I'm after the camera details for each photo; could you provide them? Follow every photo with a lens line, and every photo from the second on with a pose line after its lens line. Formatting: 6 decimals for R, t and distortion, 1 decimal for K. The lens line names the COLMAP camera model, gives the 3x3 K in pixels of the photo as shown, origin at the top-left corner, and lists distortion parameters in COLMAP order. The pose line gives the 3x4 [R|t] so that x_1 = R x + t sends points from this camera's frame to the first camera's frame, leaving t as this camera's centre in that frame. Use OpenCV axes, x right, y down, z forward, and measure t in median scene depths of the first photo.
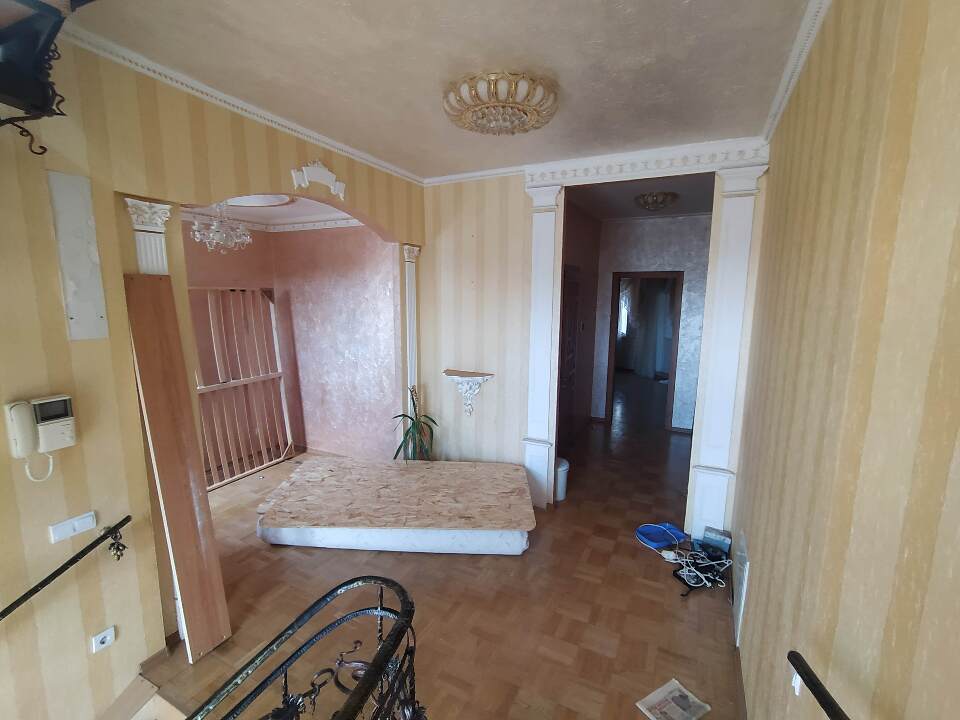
lens RADIAL K [[438.1, 0, 480.0], [0, 438.1, 360.0], [0, 0, 1]] dist [-0.001123, -0.000028]
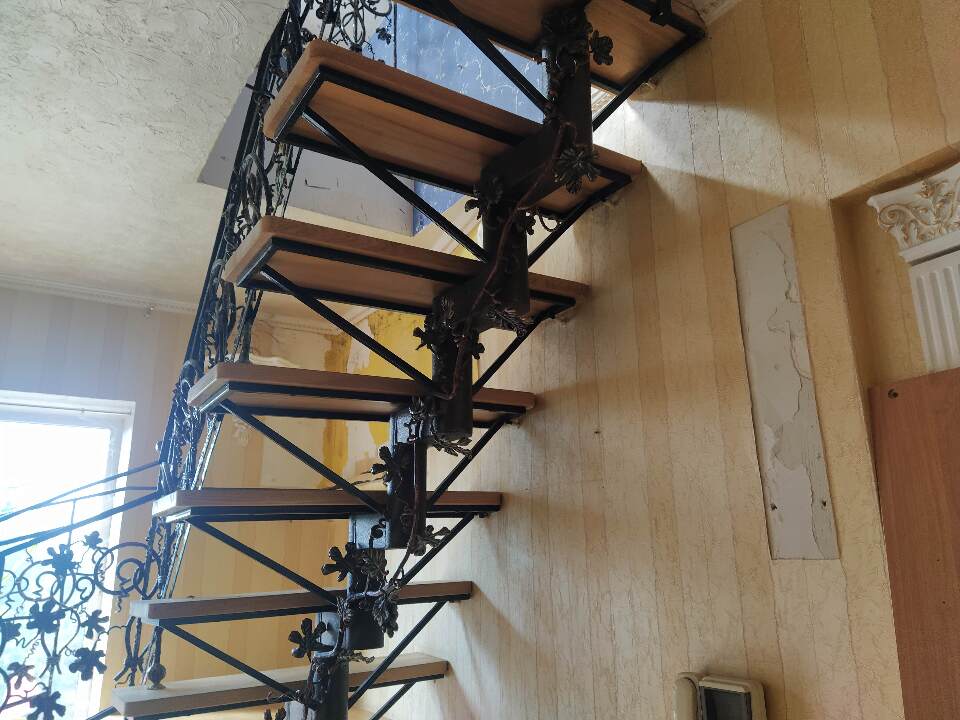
lens RADIAL K [[666.6, 0, 480.0], [0, 666.6, 360.0], [0, 0, 1]] dist [0.061473, -0.001492]
pose [[-0.517098, -0.207568, -0.830376, -0.150513], [-0.126024, 0.978040, -0.166001, -0.085369], [0.846597, 0.018809, -0.531901, 1.047608]]
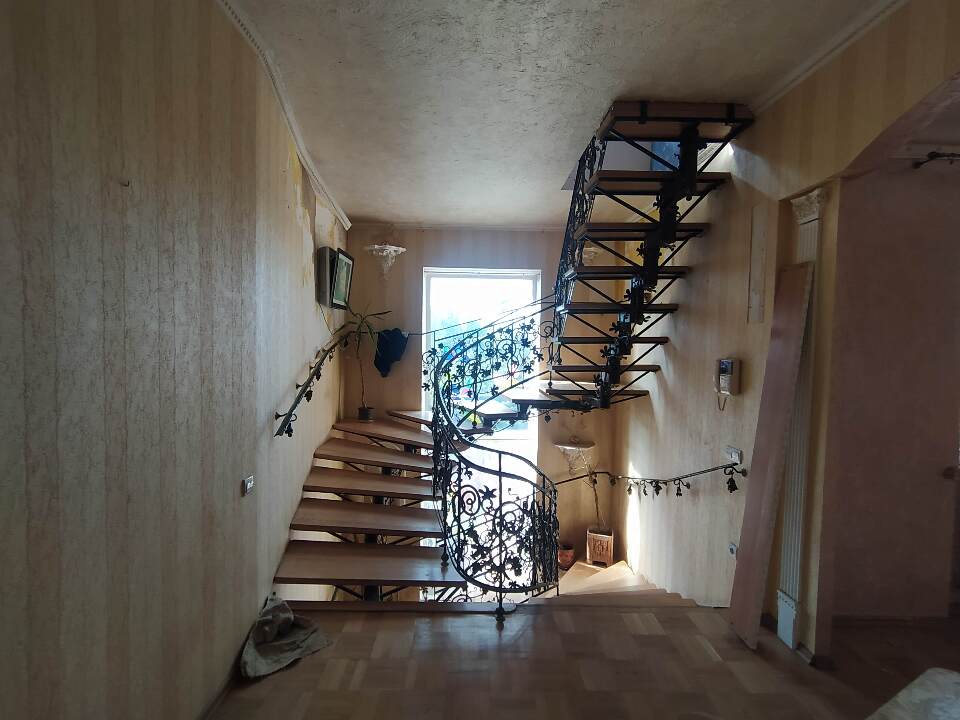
lens RADIAL K [[438.1, 0, 480.0], [0, 438.1, 360.0], [0, 0, 1]] dist [-0.001123, -0.000028]
pose [[-0.893330, 0.024128, -0.448754, 0.411335], [-0.081099, 0.973508, 0.213787, -0.149224], [0.442024, 0.227376, -0.867707, 1.724019]]
